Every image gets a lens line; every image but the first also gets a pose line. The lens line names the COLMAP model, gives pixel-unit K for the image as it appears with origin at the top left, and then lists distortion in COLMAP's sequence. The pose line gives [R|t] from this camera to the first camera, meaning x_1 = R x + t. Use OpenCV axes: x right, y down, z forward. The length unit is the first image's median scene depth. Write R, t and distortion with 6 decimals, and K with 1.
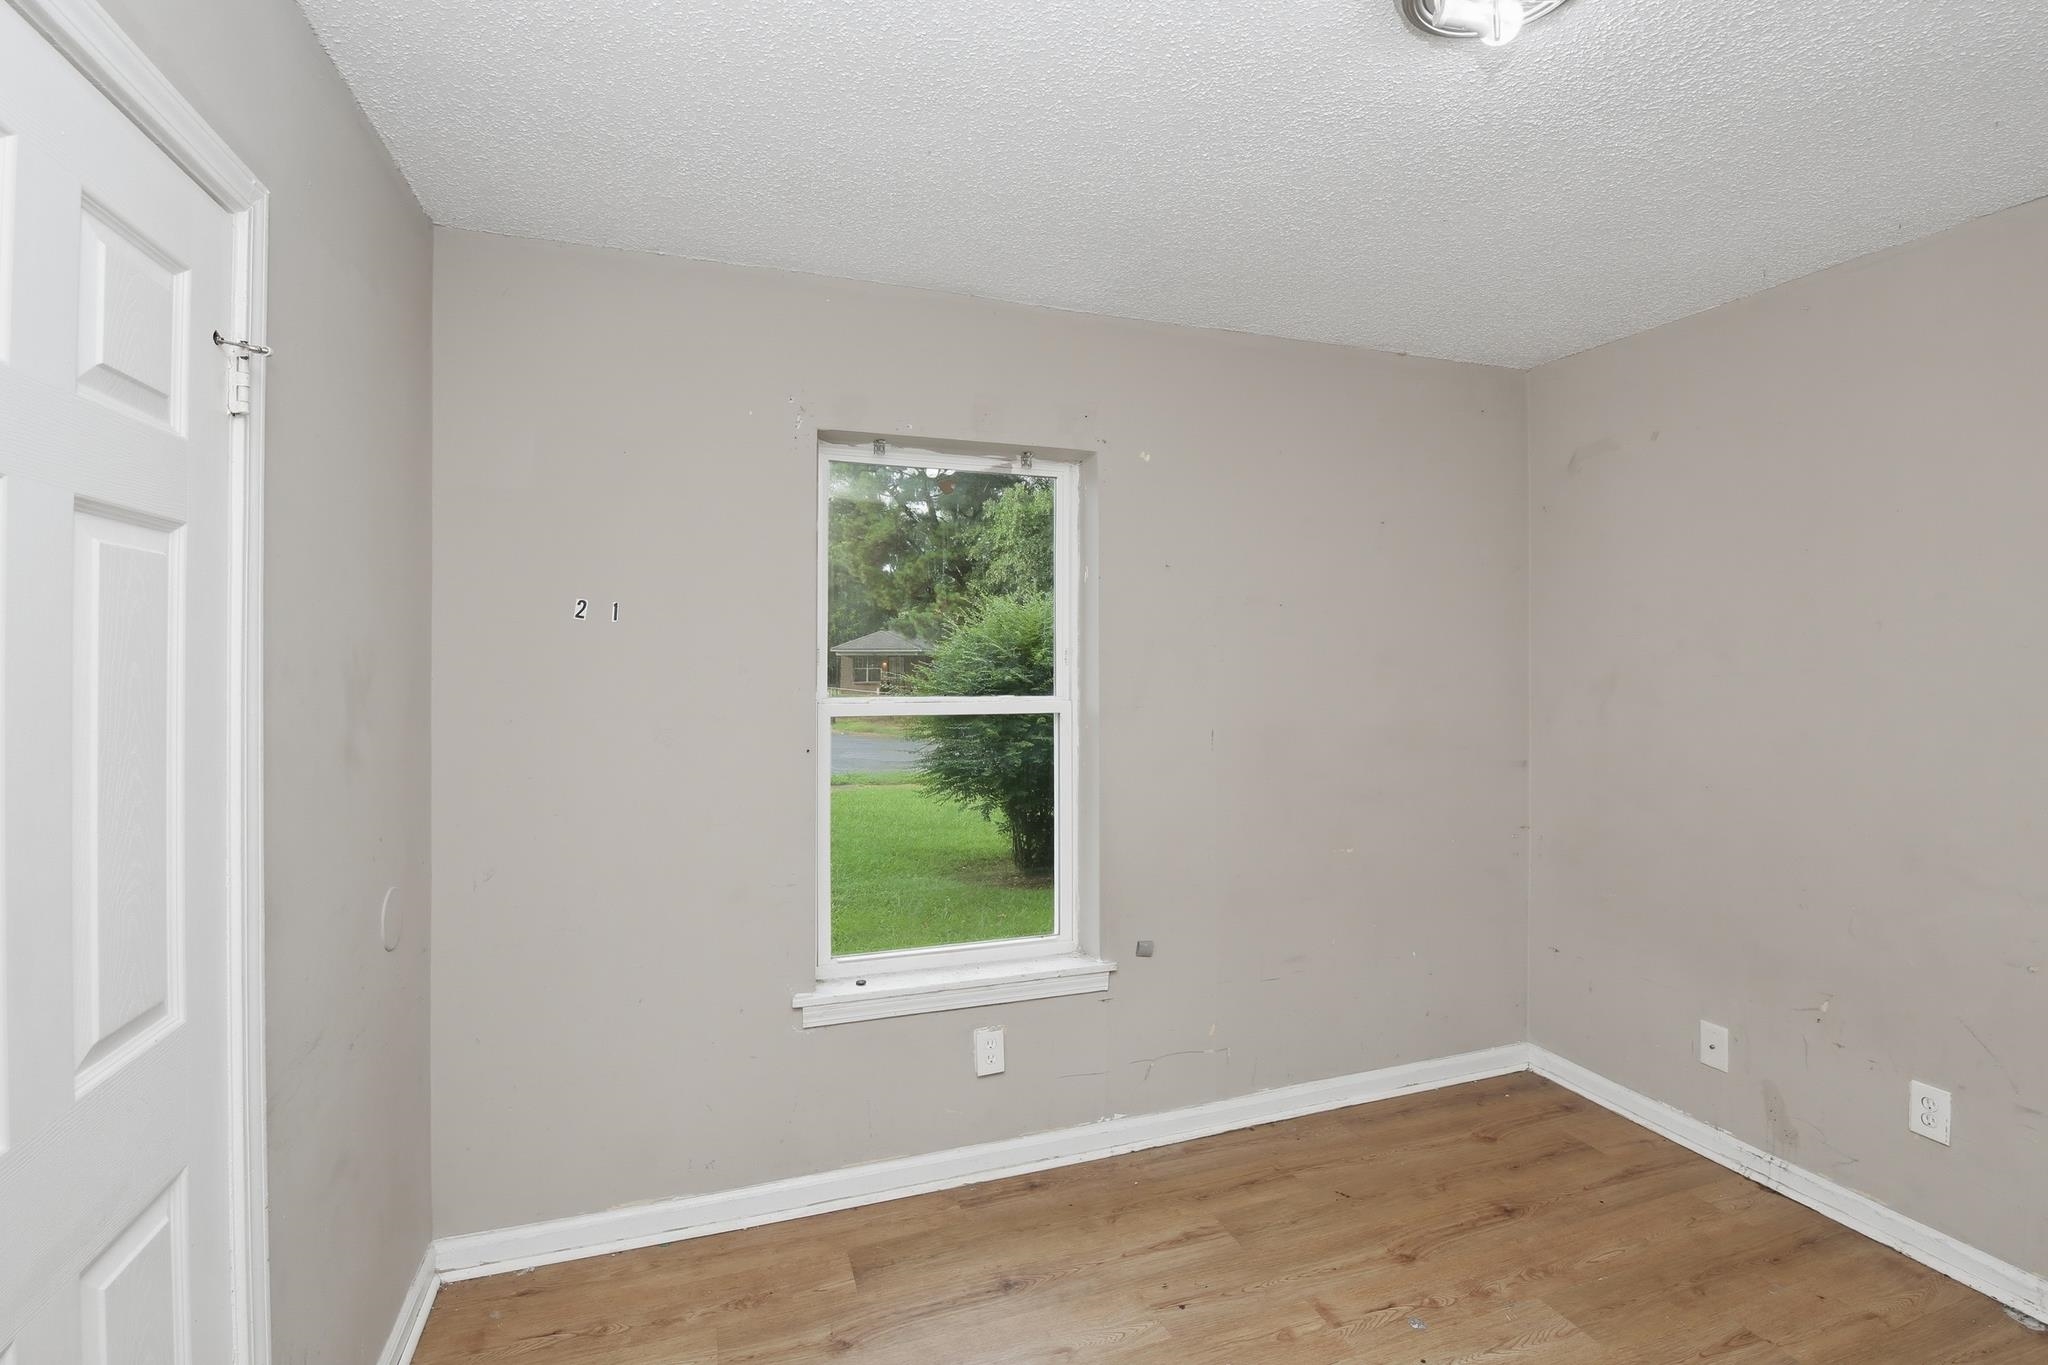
lens RADIAL K [[935.5, 0, 1037.9], [0, 935.5, 656.8], [0, 0, 1]] dist [-0.000834, -0.009111]
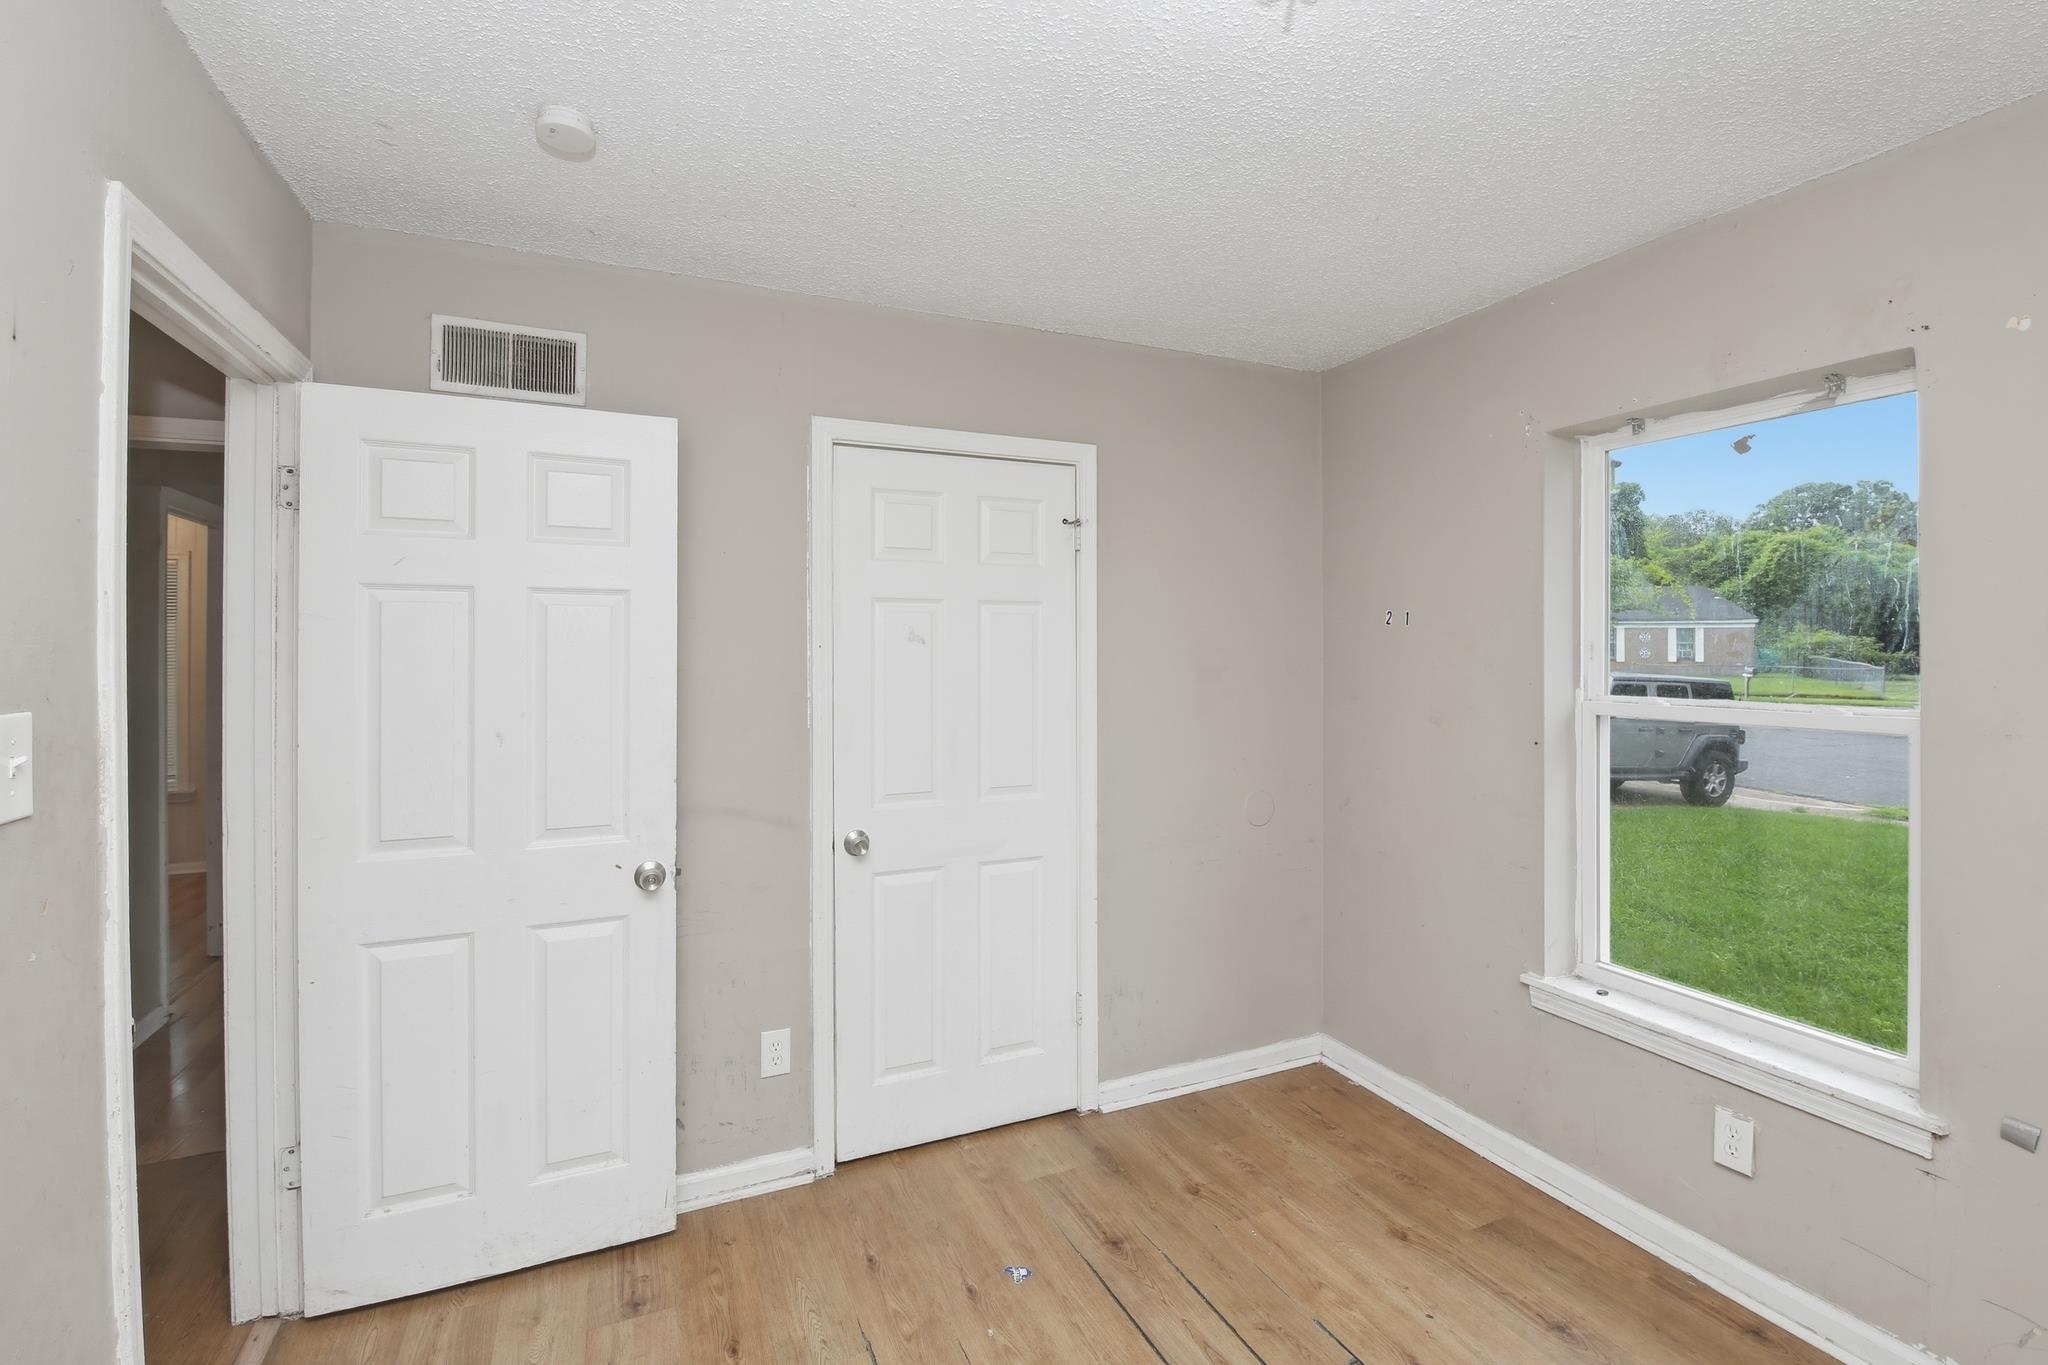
lens RADIAL K [[935.5, 0, 1037.9], [0, 935.5, 656.8], [0, 0, 1]] dist [-0.000834, -0.009111]
pose [[0.080098, 0.004525, -0.996777, 0.731540], [0.000002, 0.999990, 0.004539, -0.000693], [0.996787, -0.000365, 0.080097, 0.350890]]
